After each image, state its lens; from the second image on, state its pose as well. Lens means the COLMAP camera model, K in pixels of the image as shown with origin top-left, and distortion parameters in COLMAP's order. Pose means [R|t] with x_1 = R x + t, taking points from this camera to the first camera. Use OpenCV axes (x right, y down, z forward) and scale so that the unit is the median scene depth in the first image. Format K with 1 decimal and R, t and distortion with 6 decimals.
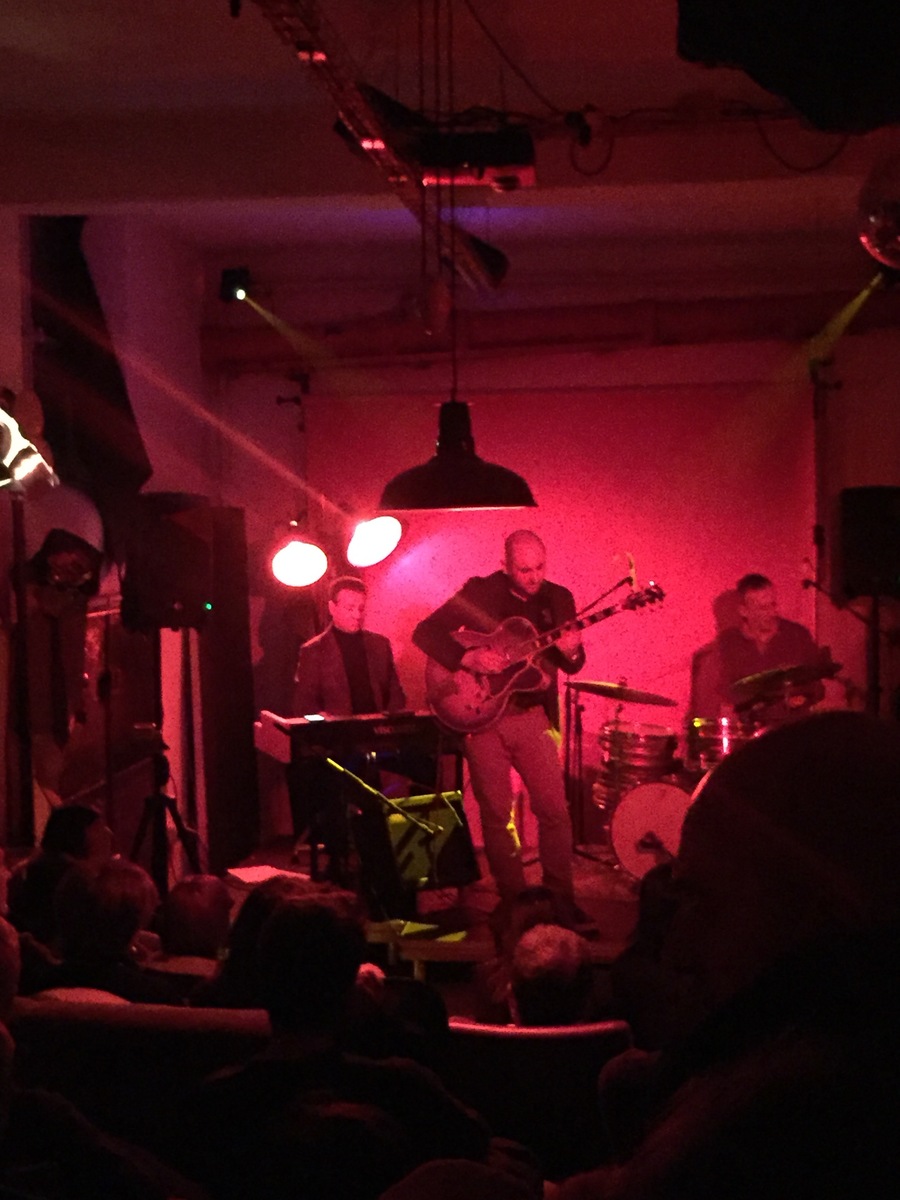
lens RADIAL K [[1697.8, 0, 453.0], [0, 1697.8, 600.9], [0, 0, 1]] dist [0.055724, 0.000000]
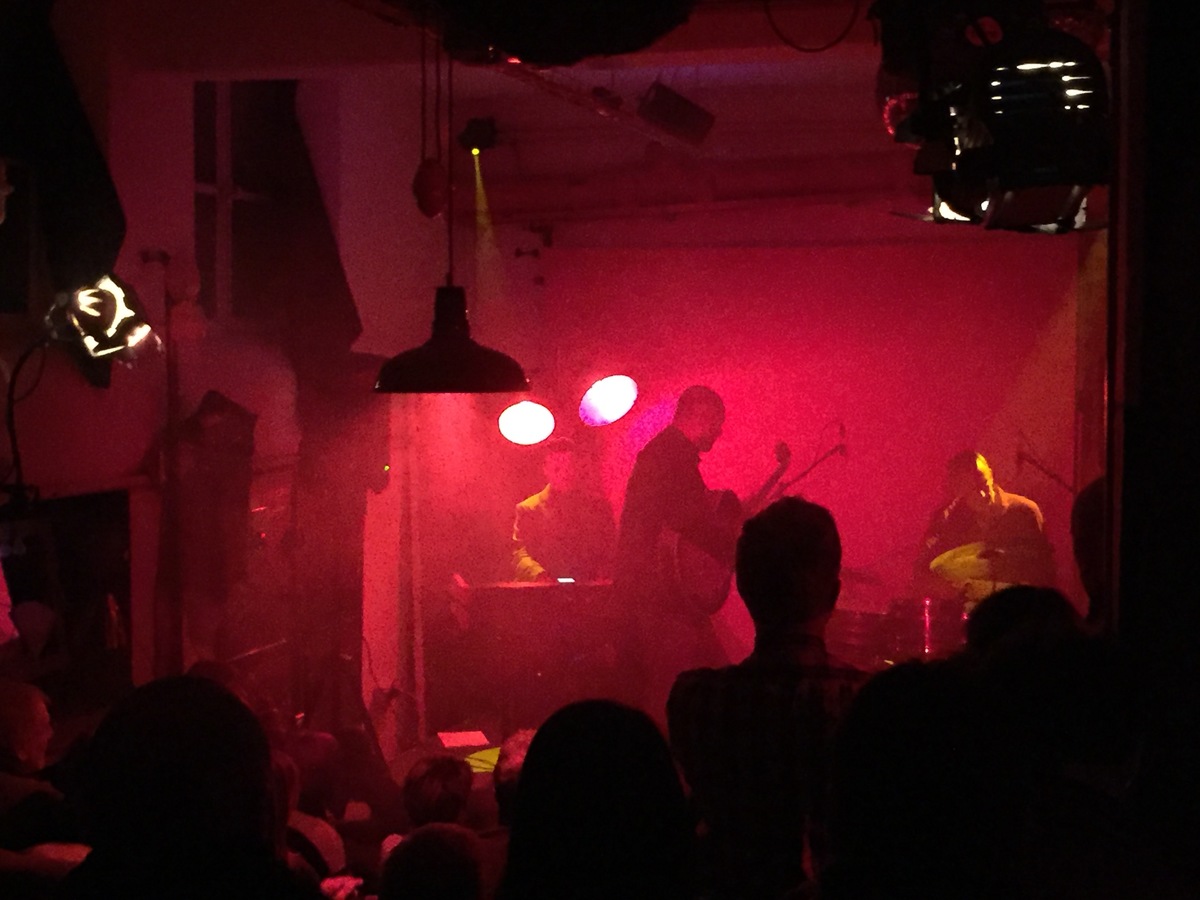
lens RADIAL K [[1823.7, 0, 597.6], [0, 1823.7, 450.1], [0, 0, 1]] dist [0.003041, 0.000000]
pose [[0.984918, 0.022612, -0.171537, 0.157254], [-0.021831, 0.999741, 0.006438, -0.016134], [0.171638, -0.002596, 0.985157, -0.028558]]
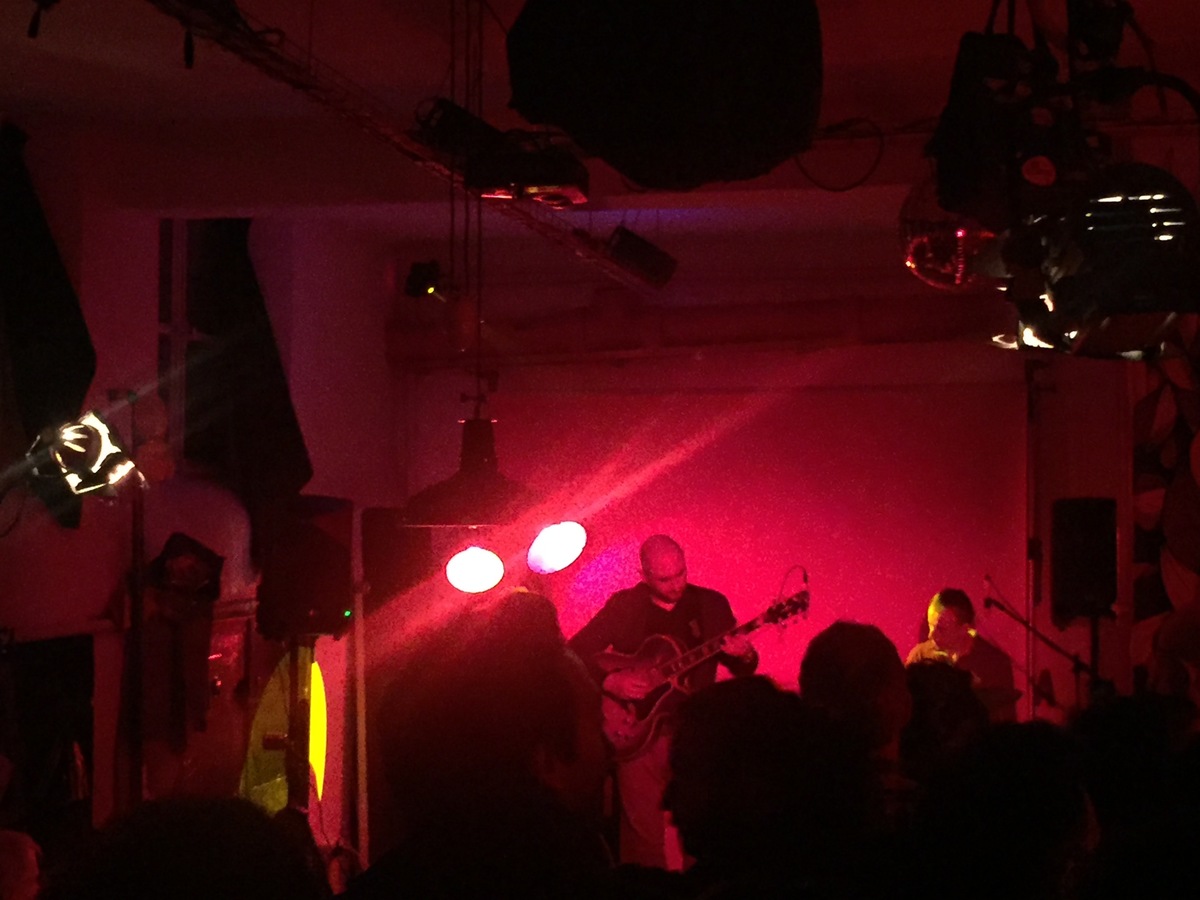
lens RADIAL K [[1869.6, 0, 596.0], [0, 1869.6, 441.9], [0, 0, 1]] dist [-0.003043, 0.000000]
pose [[0.994202, 0.011299, -0.106936, 0.107632], [-0.020464, 0.996170, -0.085005, -0.006091], [0.105566, 0.086701, 0.990625, -0.046749]]
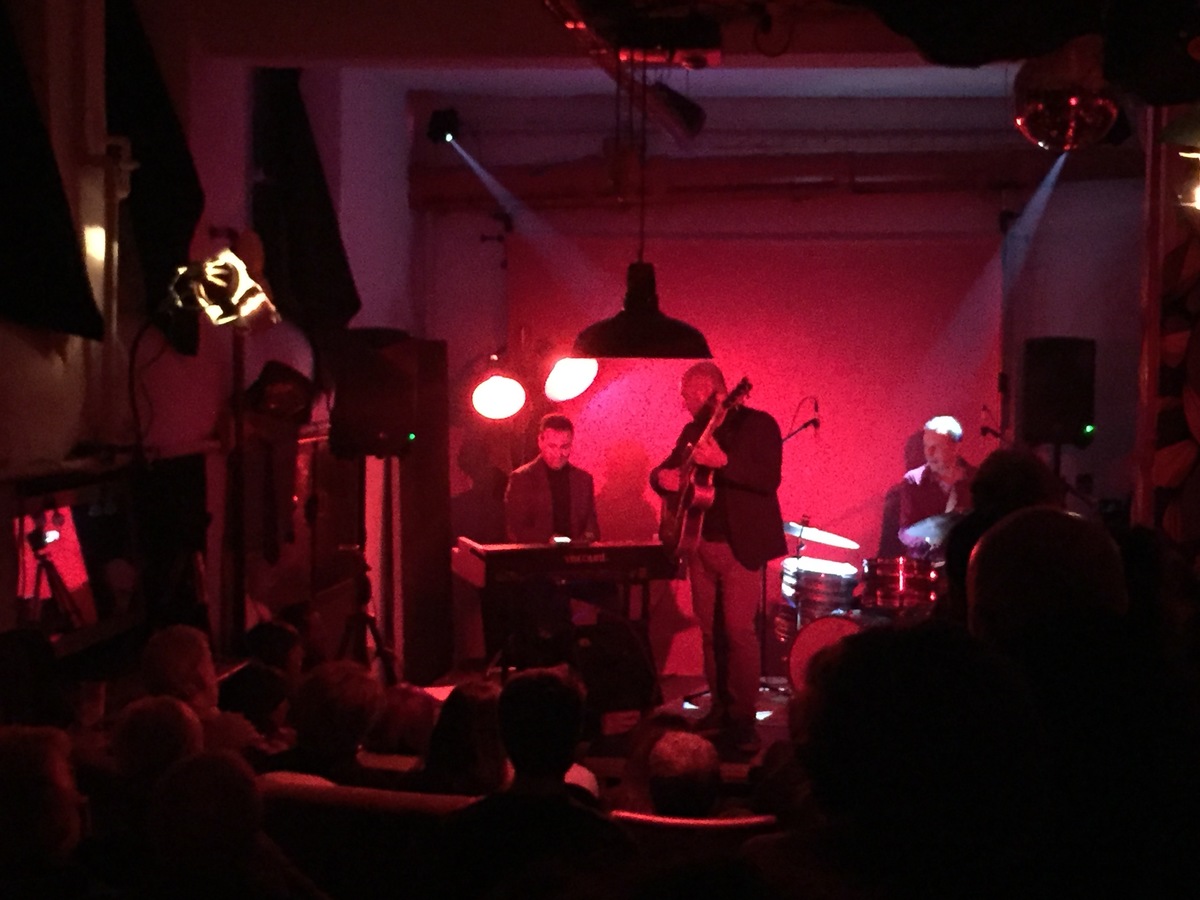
lens RADIAL K [[1760.5, 0, 601.0], [0, 1760.5, 447.3], [0, 0, 1]] dist [0.027218, 0.000000]
pose [[0.999127, 0.028095, -0.030913, 0.007538], [-0.027851, 0.999578, 0.008286, -0.002256], [0.031133, -0.007418, 0.999488, -0.087569]]
